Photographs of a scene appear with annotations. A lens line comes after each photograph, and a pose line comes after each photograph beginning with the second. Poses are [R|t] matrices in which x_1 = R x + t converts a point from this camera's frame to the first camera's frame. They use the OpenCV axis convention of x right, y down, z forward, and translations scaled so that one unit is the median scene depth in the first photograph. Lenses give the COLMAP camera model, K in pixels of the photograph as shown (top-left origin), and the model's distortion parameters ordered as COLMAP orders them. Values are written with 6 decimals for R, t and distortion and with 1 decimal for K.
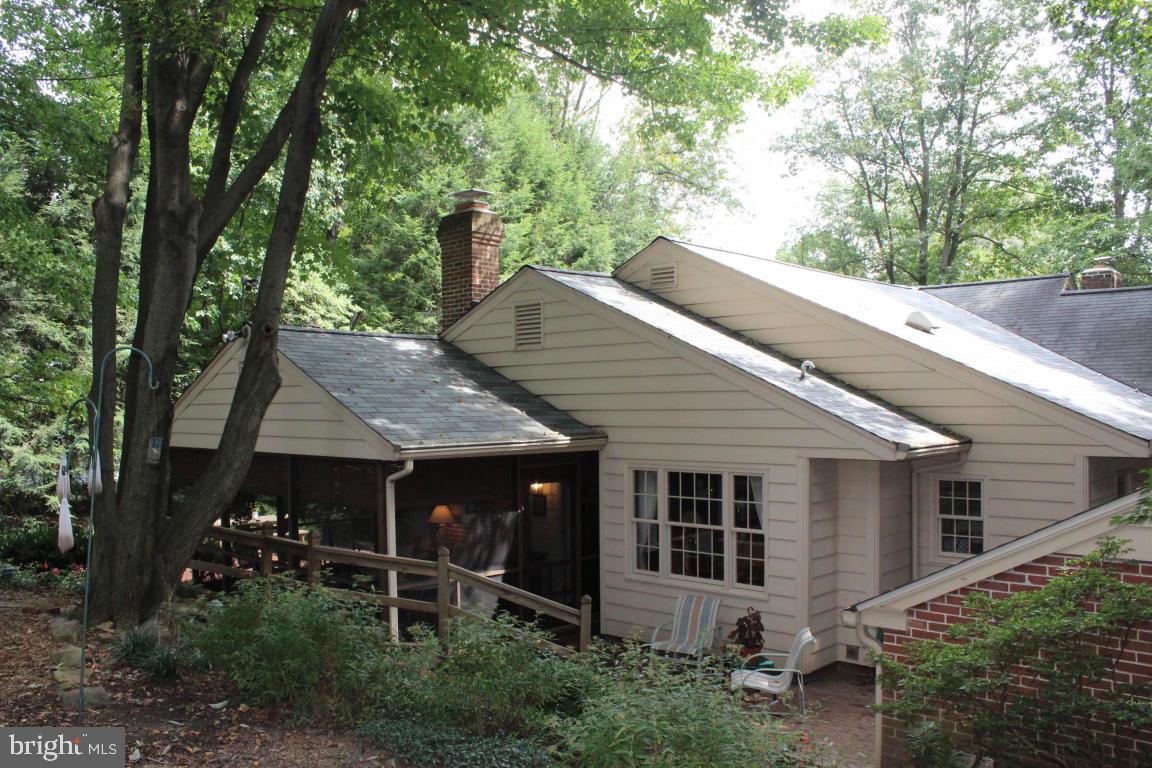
lens RADIAL K [[964.1, 0, 543.5], [0, 964.1, 389.0], [0, 0, 1]] dist [-0.132031, 0.012519]
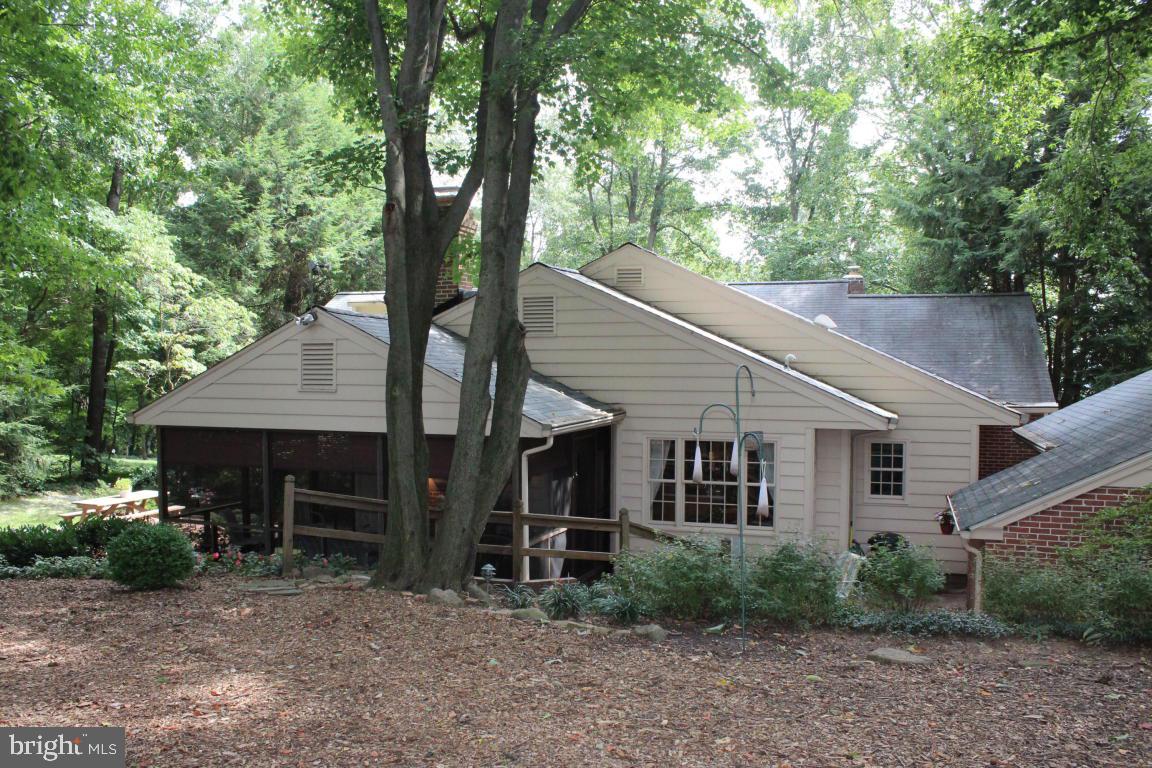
lens RADIAL K [[964.1, 0, 543.5], [0, 964.1, 389.0], [0, 0, 1]] dist [-0.132031, 0.012519]
pose [[0.907764, -0.001124, 0.419479, -0.595489], [-0.016636, 0.999113, 0.038678, -0.027633], [-0.419151, -0.042089, 0.906941, -0.055083]]
